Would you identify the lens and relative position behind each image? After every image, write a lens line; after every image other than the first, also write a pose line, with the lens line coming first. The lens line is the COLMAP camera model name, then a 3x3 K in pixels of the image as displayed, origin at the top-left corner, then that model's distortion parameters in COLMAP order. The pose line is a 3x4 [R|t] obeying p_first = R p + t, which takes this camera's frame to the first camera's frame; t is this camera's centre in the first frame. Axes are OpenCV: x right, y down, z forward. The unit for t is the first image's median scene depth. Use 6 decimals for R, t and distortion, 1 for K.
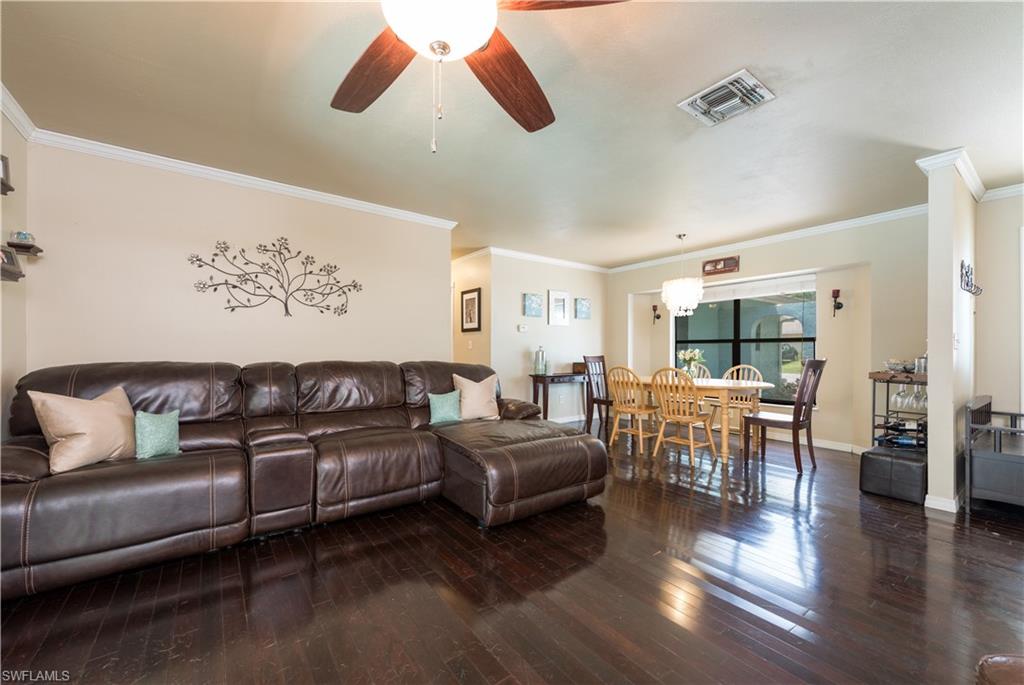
lens RADIAL K [[408.7, 0, 513.5], [0, 408.7, 353.8], [0, 0, 1]] dist [-0.000051, -0.000058]
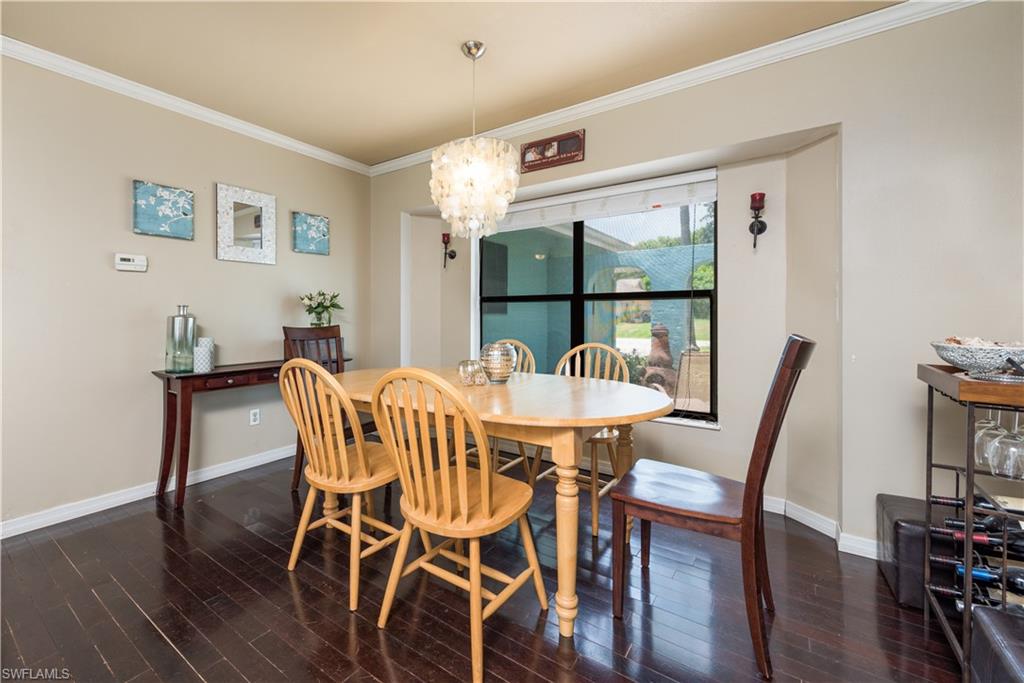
lens RADIAL K [[414.8, 0, 508.8], [0, 414.8, 321.8], [0, 0, 1]] dist [-0.001199, -0.000640]
pose [[0.931618, -0.004603, 0.363410, 0.307154], [0.001747, 0.999965, 0.008185, -0.004022], [-0.363435, -0.006991, 0.931593, 0.616367]]
